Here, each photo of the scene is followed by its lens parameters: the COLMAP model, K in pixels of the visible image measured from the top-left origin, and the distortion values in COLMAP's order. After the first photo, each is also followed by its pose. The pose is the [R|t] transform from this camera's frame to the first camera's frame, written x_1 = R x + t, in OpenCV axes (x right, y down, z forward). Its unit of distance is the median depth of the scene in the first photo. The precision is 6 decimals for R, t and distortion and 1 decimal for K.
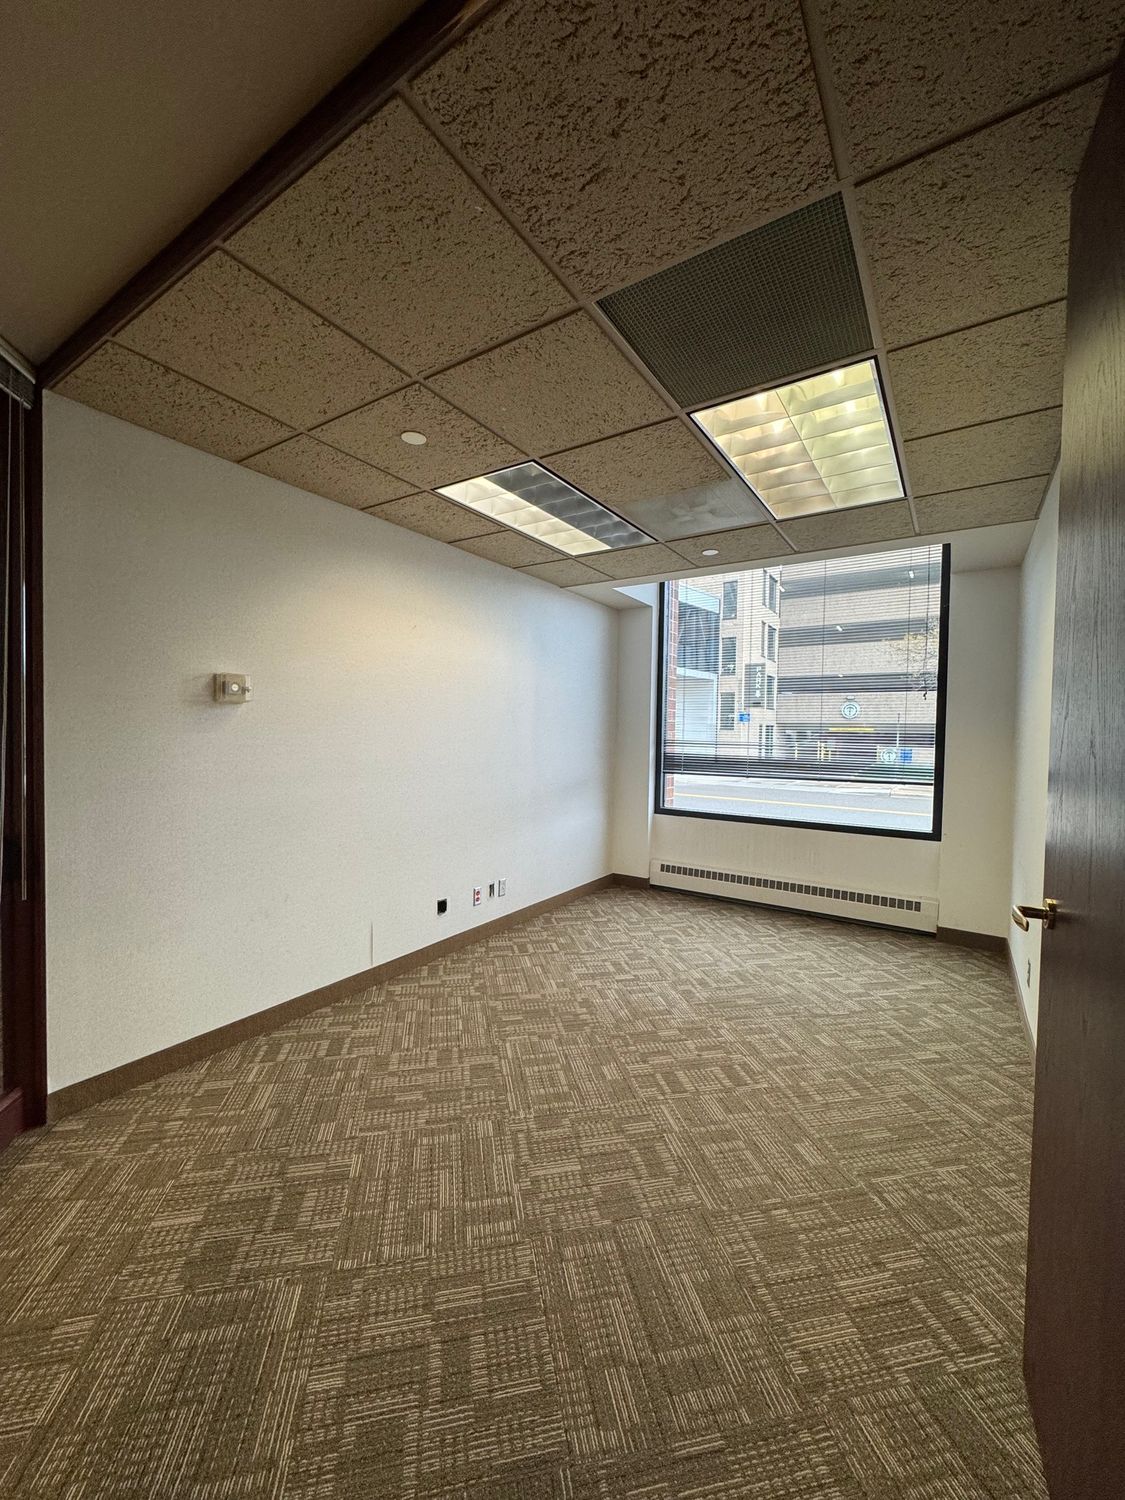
lens RADIAL K [[595.8, 0, 561.8], [0, 595.8, 747.8], [0, 0, 1]] dist [-0.001504, 0.000059]
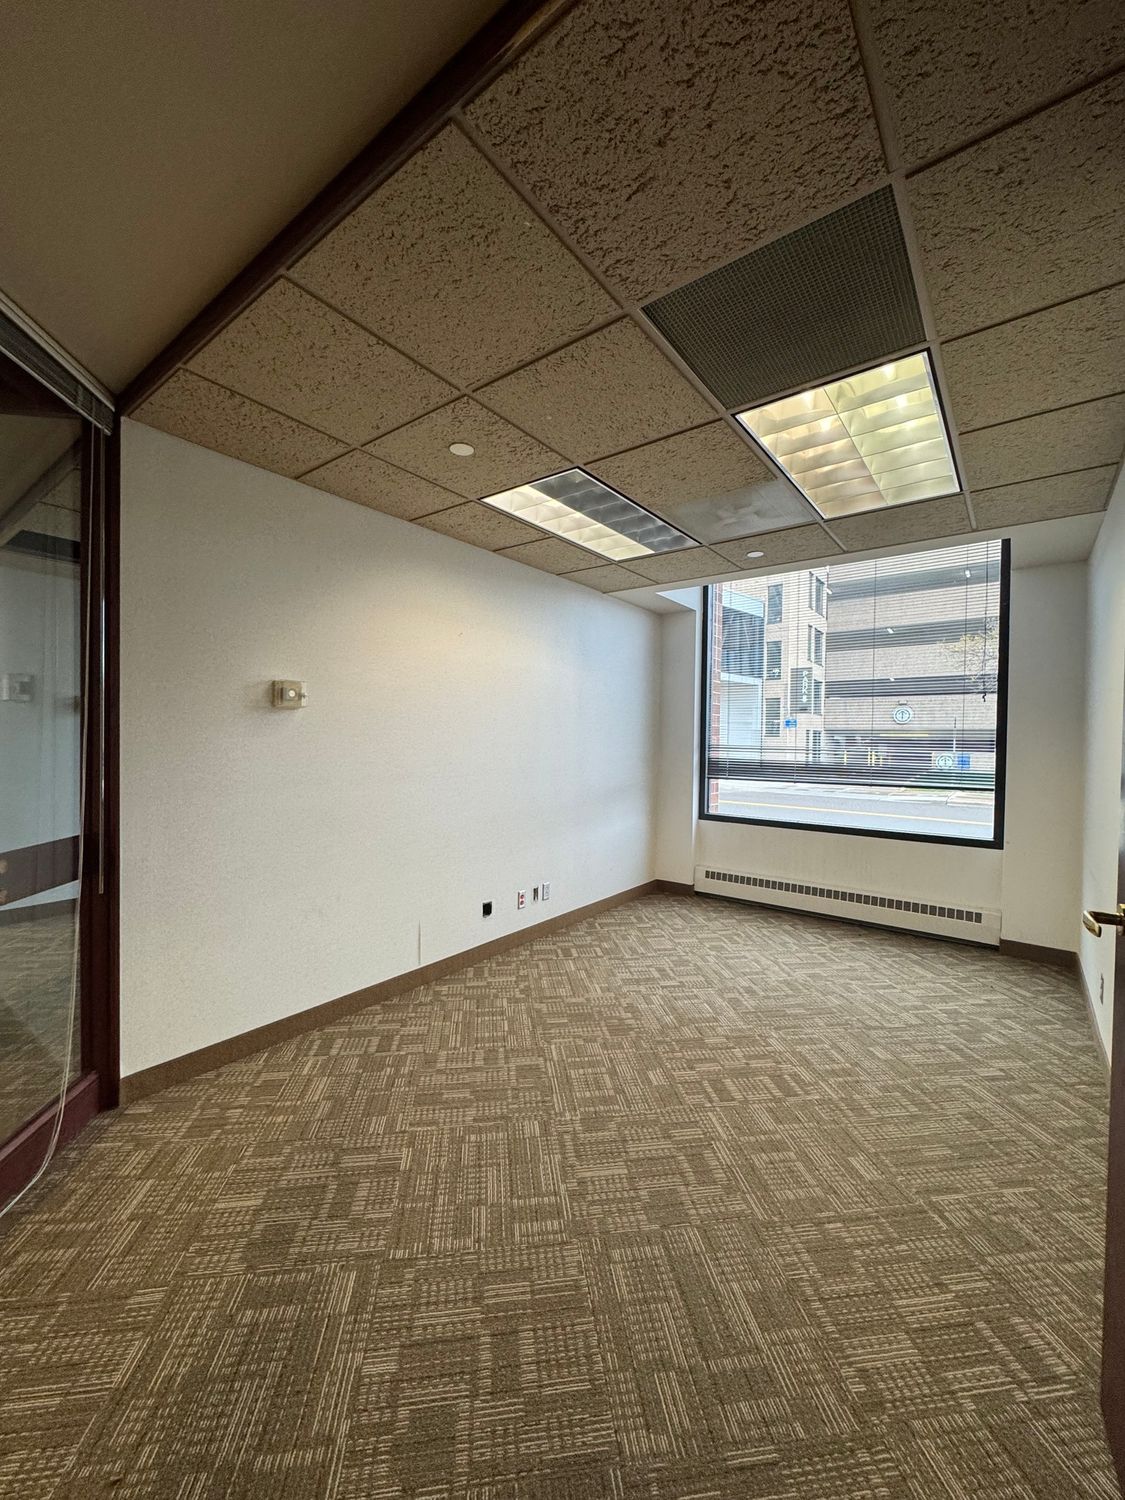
lens RADIAL K [[595.8, 0, 561.8], [0, 595.8, 747.8], [0, 0, 1]] dist [-0.001504, 0.000059]
pose [[0.997603, -0.002251, -0.069155, -0.006063], [0.001433, 0.999928, -0.011876, 0.007242], [0.069176, 0.011749, 0.997535, -0.007467]]
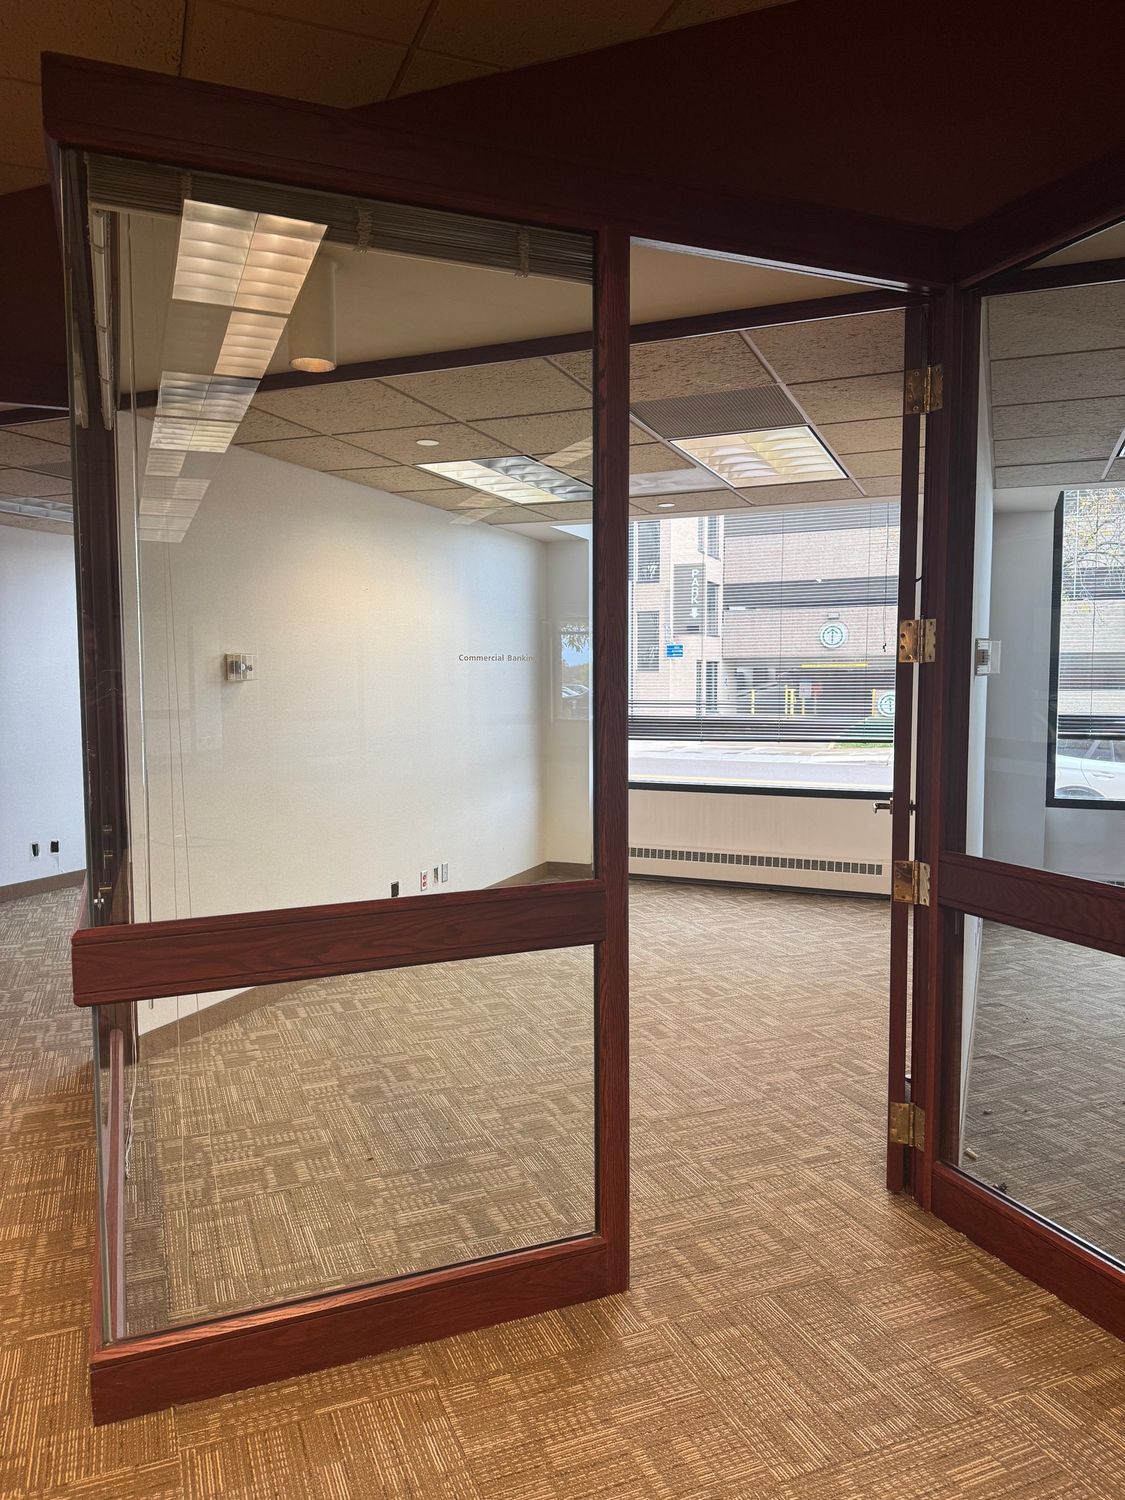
lens RADIAL K [[1046.0, 0, 559.3], [0, 1046.0, 753.9], [0, 0, 1]] dist [0.087299, -0.121670]
pose [[0.981143, -0.034764, 0.190129, -0.400891], [0.025265, 0.998319, 0.052163, -0.035592], [-0.191623, -0.046375, 0.980372, -1.004610]]
